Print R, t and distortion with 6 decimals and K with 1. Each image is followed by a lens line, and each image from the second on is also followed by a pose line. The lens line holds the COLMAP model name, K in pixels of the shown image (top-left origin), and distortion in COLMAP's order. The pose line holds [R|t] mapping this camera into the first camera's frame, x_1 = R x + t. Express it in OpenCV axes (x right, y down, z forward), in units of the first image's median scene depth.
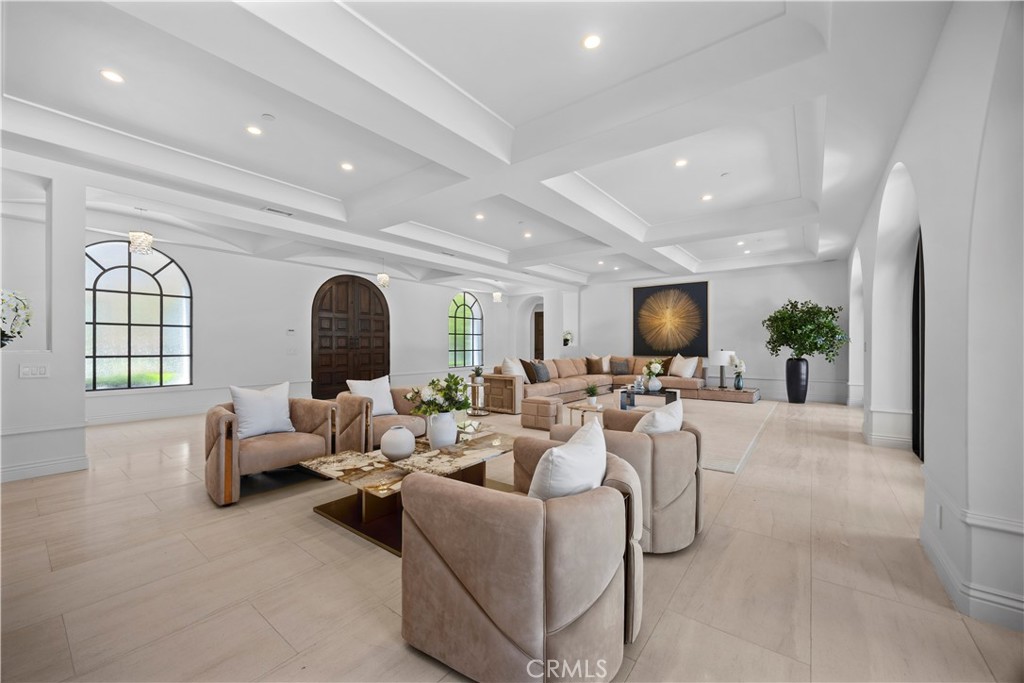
lens RADIAL K [[395.8, 0, 520.1], [0, 395.8, 344.9], [0, 0, 1]] dist [-0.001876, -0.000290]
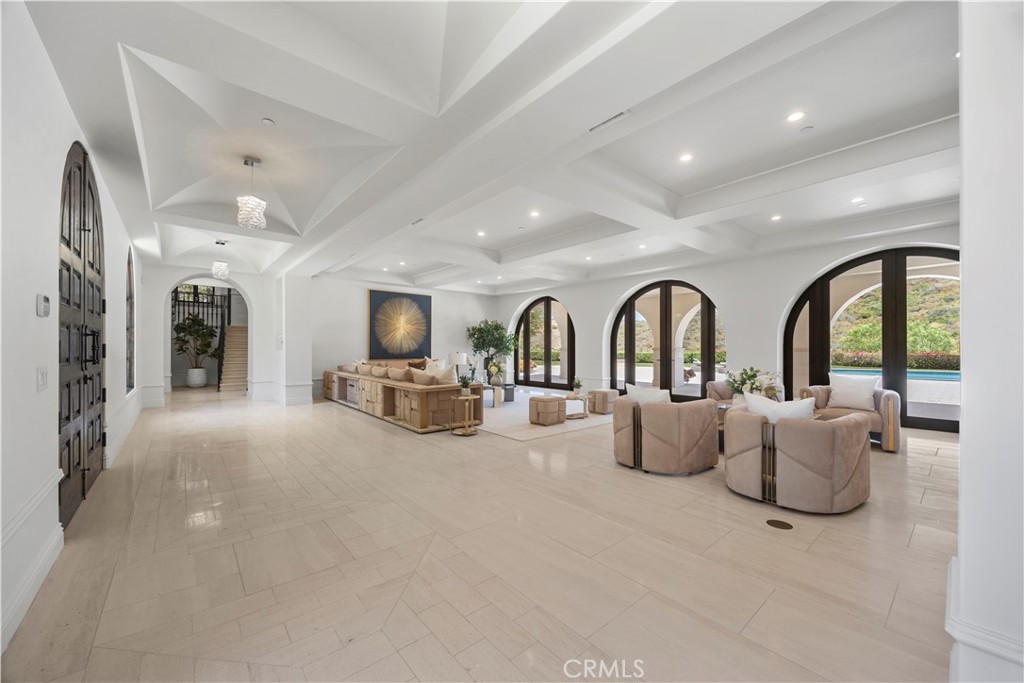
lens RADIAL K [[395.8, 0, 514.8], [0, 395.8, 345.6], [0, 0, 1]] dist [-0.001876, -0.000290]
pose [[0.218416, -0.001085, 0.975855, -0.611718], [-0.005935, 0.999979, 0.002440, -0.013329], [-0.975838, -0.006325, 0.218405, 0.466703]]
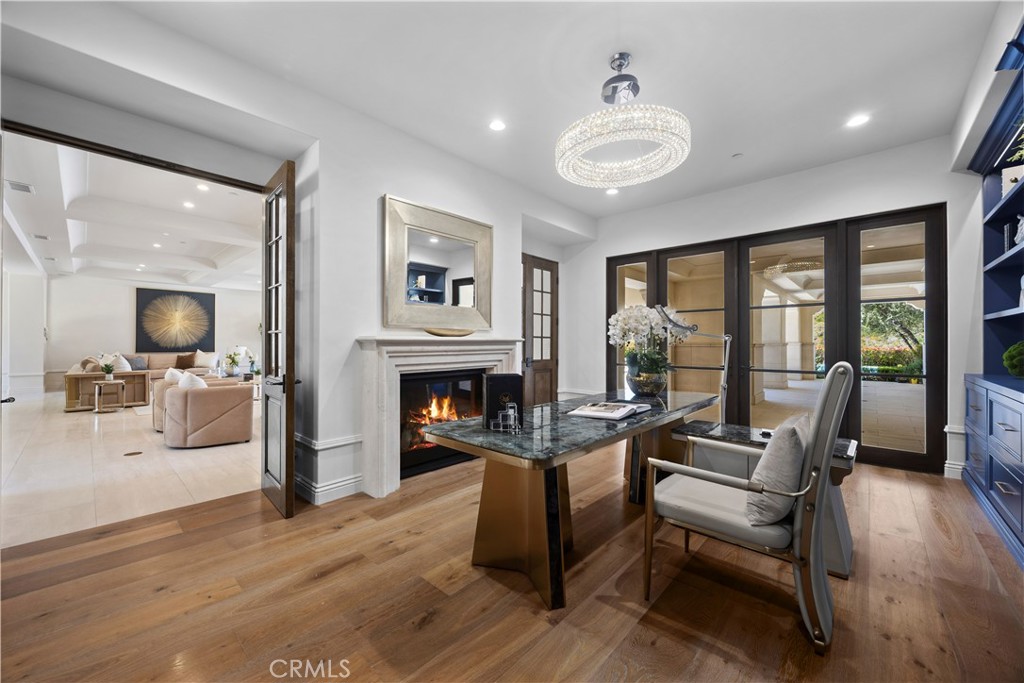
lens RADIAL K [[395.8, 0, 506.8], [0, 395.8, 340.2], [0, 0, 1]] dist [-0.001876, -0.000290]
pose [[0.110714, 0.002453, 0.993849, -0.677755], [-0.009833, 0.999951, -0.001373, -0.015008], [-0.993804, -0.009620, 0.110733, -0.094220]]
